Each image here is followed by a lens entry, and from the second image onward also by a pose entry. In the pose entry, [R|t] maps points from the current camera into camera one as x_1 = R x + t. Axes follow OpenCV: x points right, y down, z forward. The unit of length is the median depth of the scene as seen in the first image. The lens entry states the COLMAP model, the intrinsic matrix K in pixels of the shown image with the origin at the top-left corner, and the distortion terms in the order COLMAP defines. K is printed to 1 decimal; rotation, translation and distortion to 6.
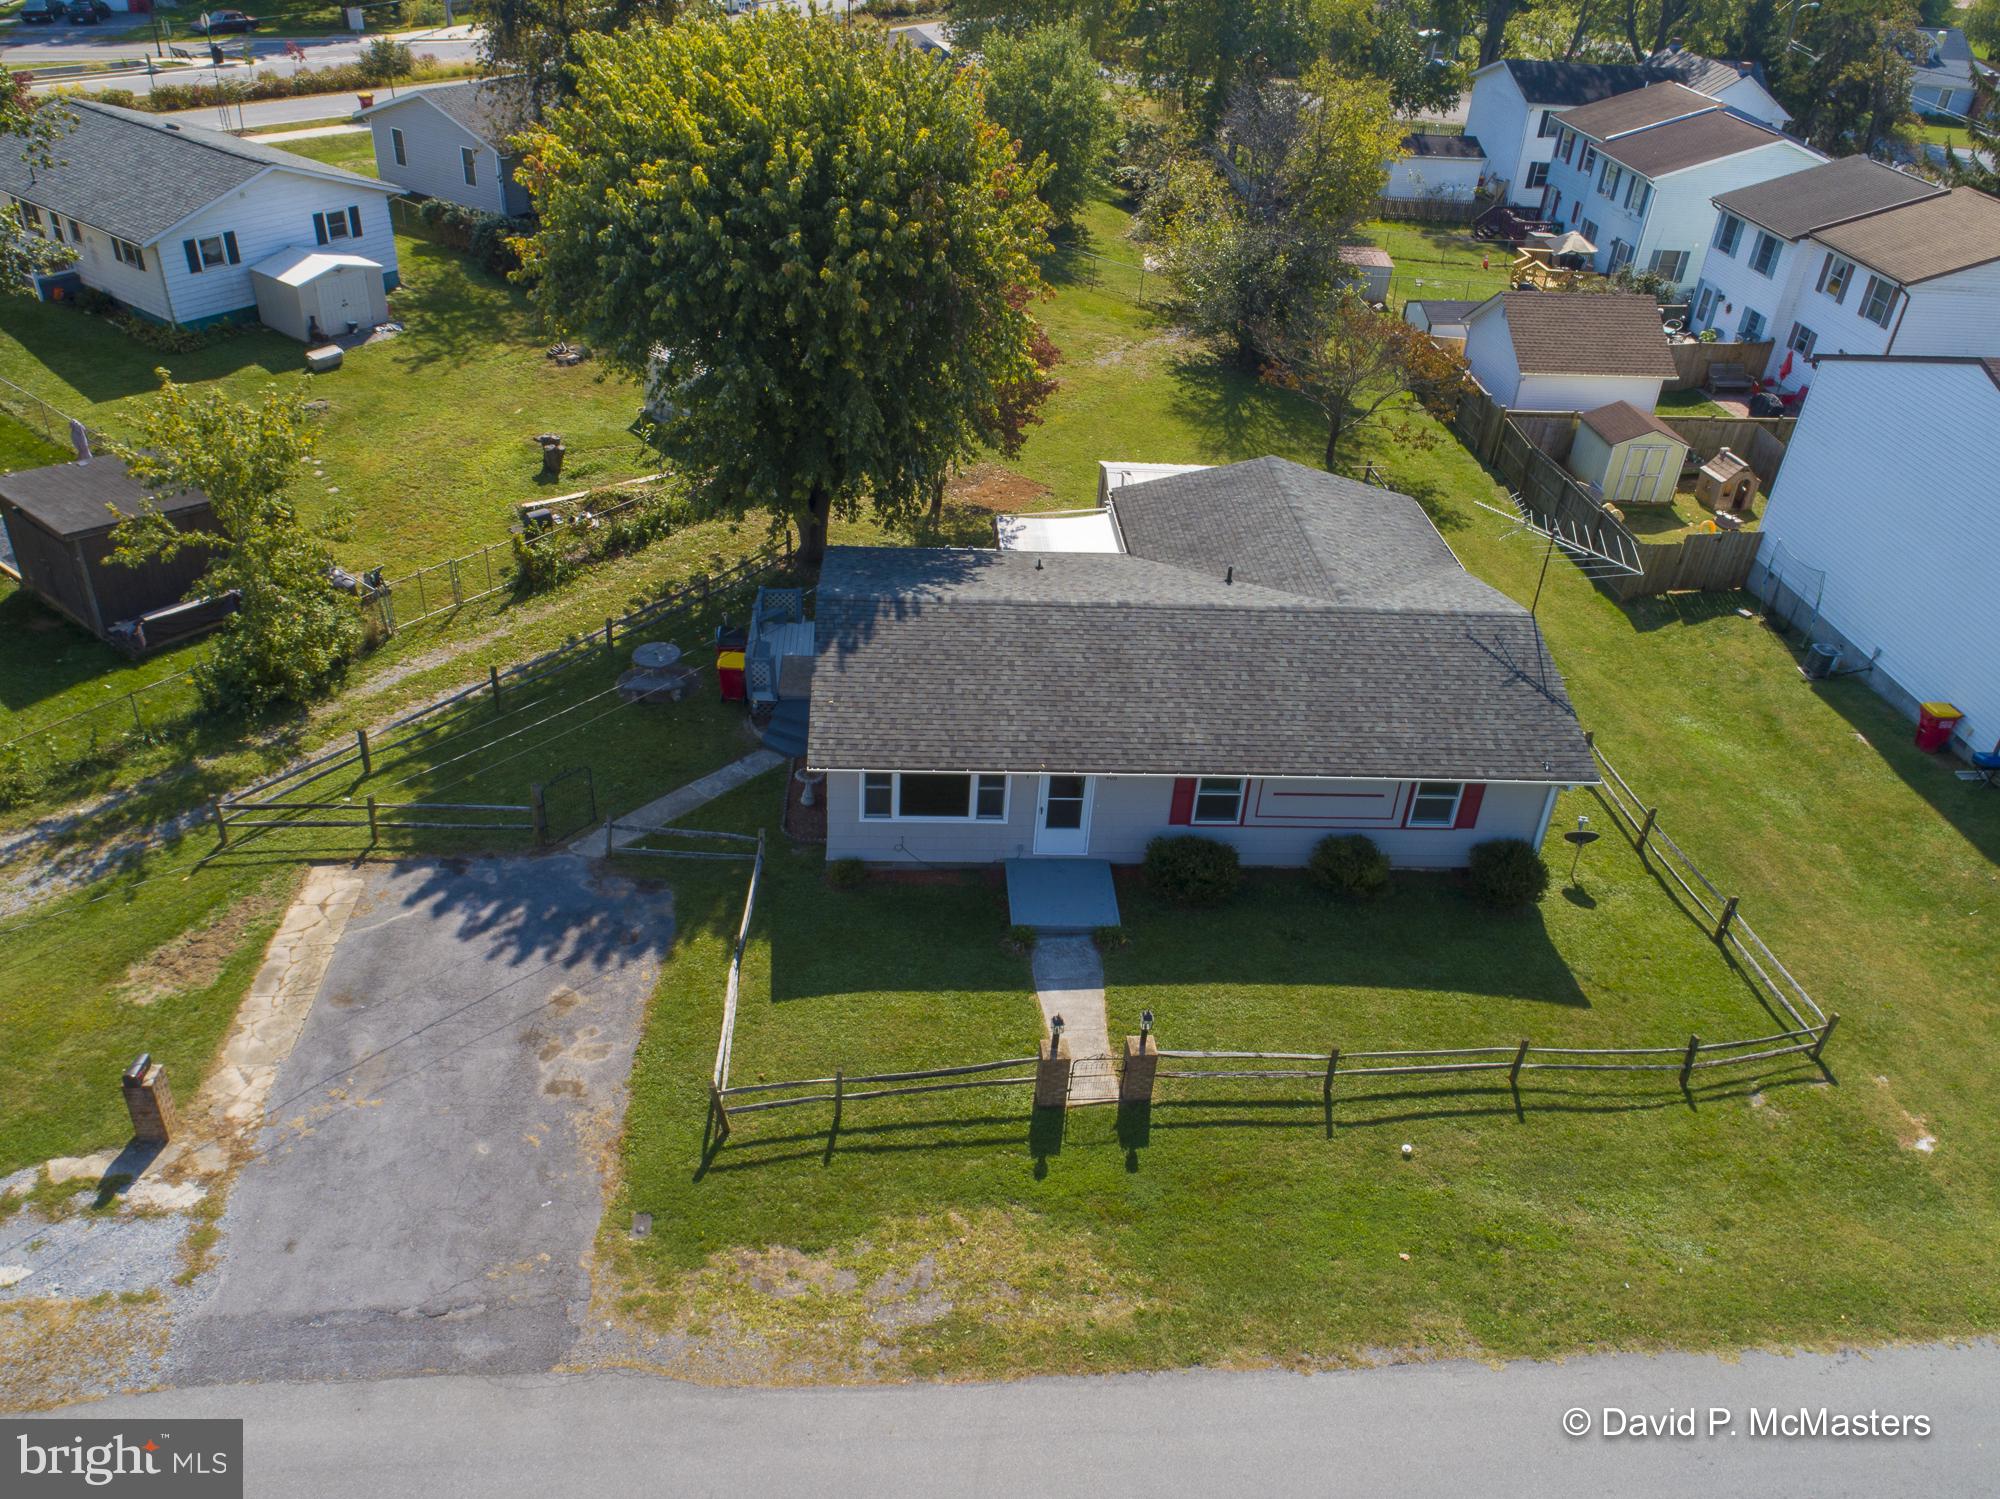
lens RADIAL K [[1503.9, 0, 996.3], [0, 1503.9, 746.2], [0, 0, 1]] dist [-0.027859, 0.012383]
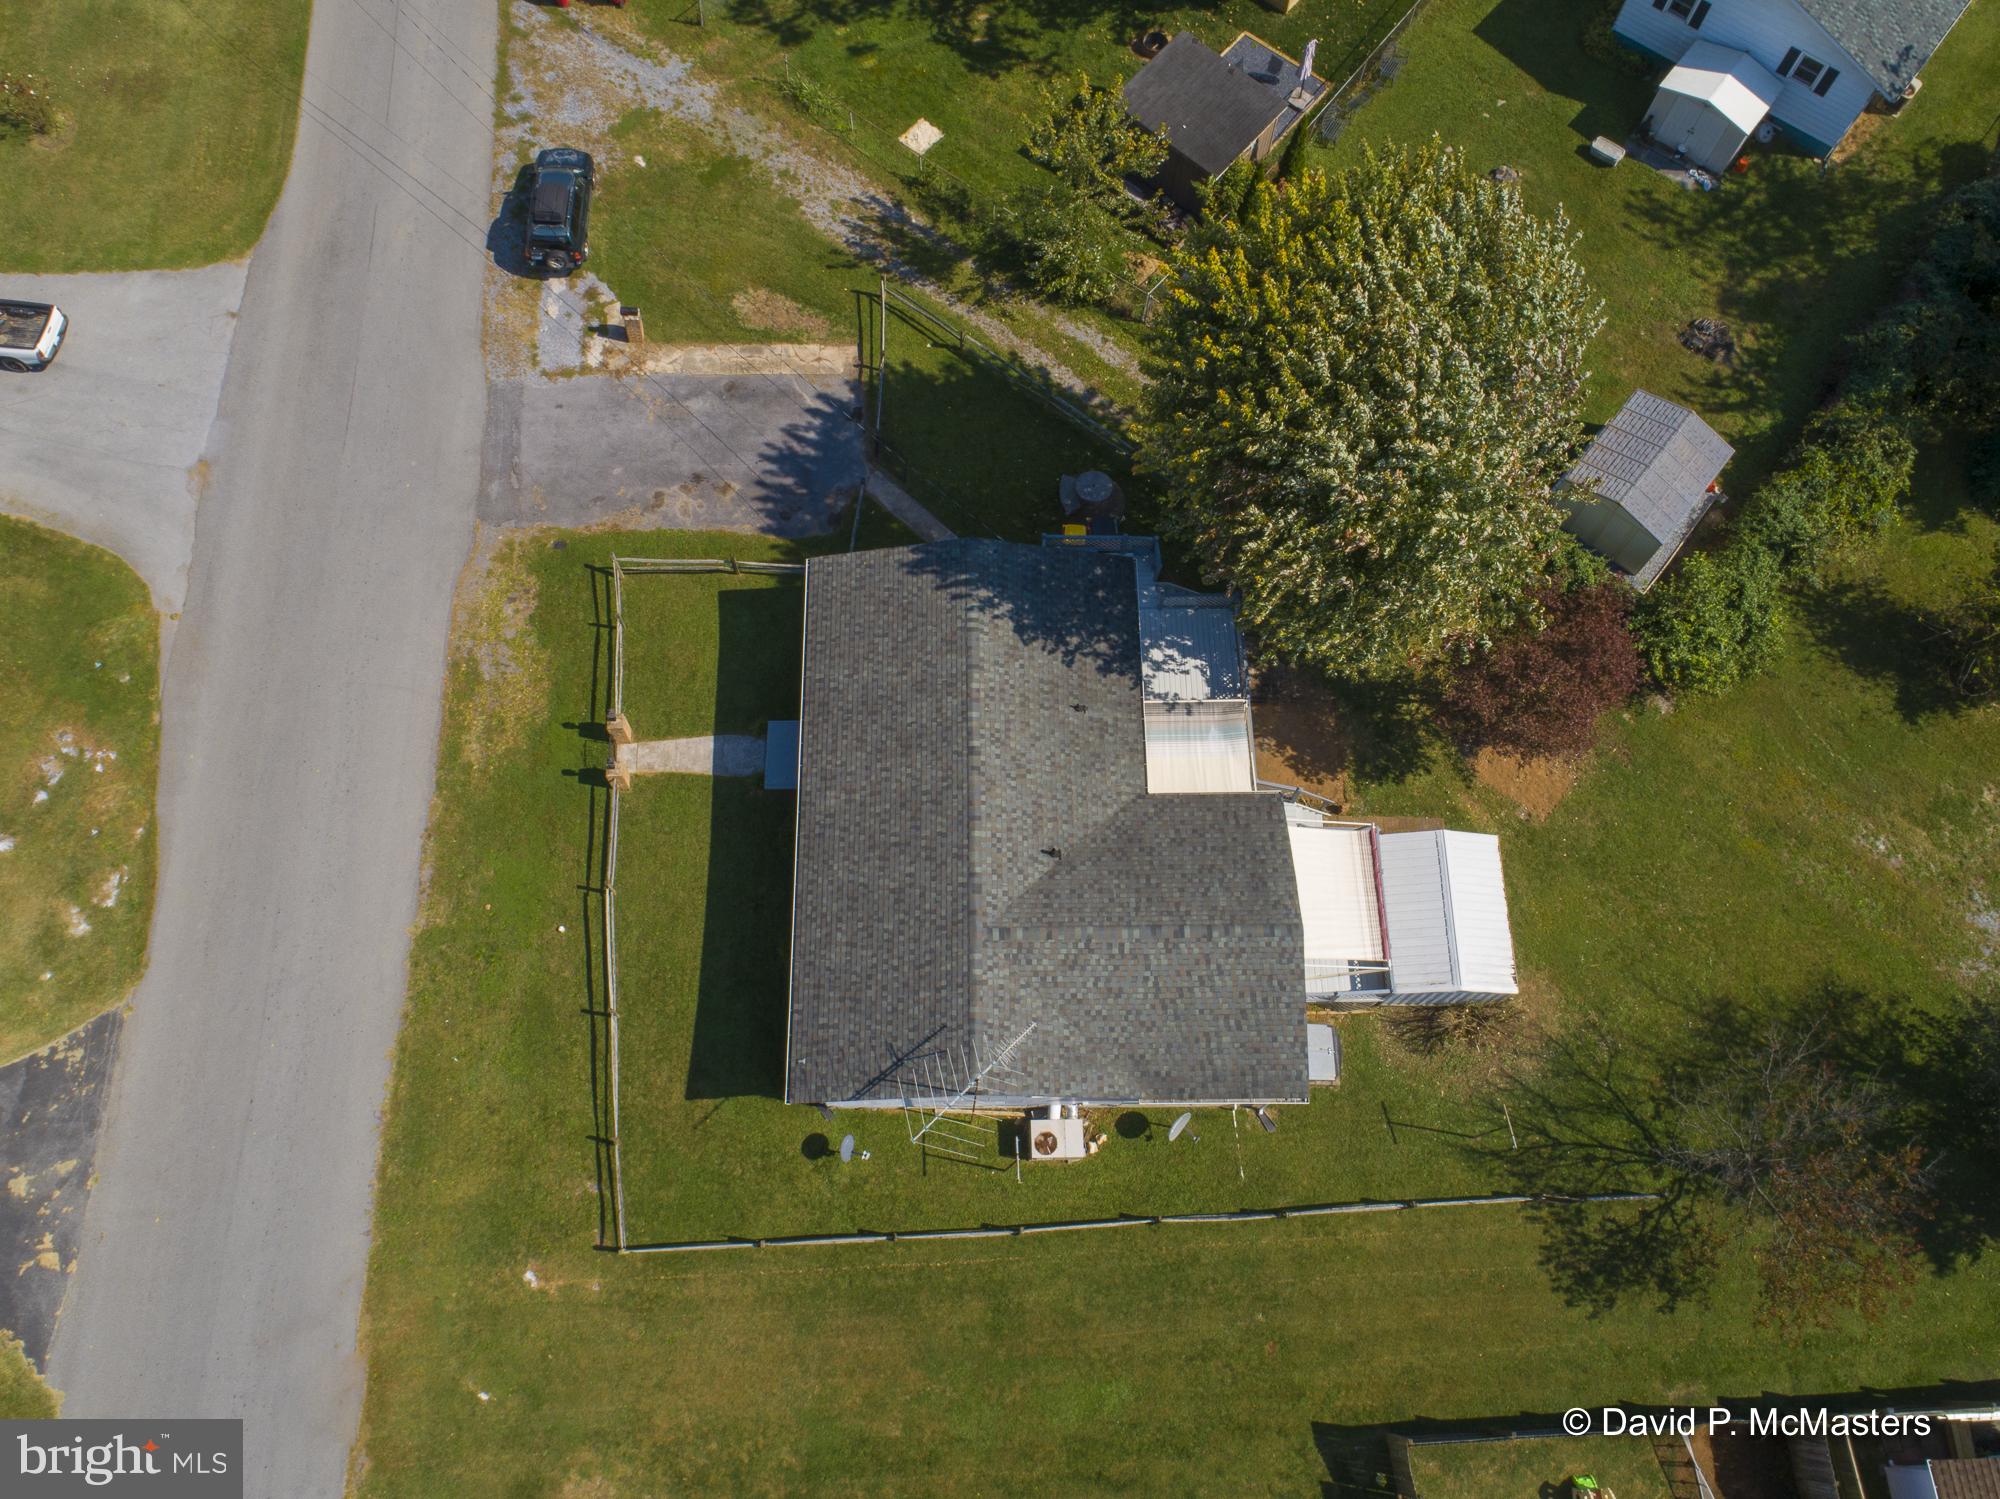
lens RADIAL K [[1503.9, 0, 996.3], [0, 1503.9, 746.2], [0, 0, 1]] dist [-0.027859, 0.012383]
pose [[-0.042238, 0.900711, -0.432360, 0.677771], [-0.569875, 0.333729, 0.750911, -1.141924], [0.820645, 0.278108, 0.499197, 0.427577]]
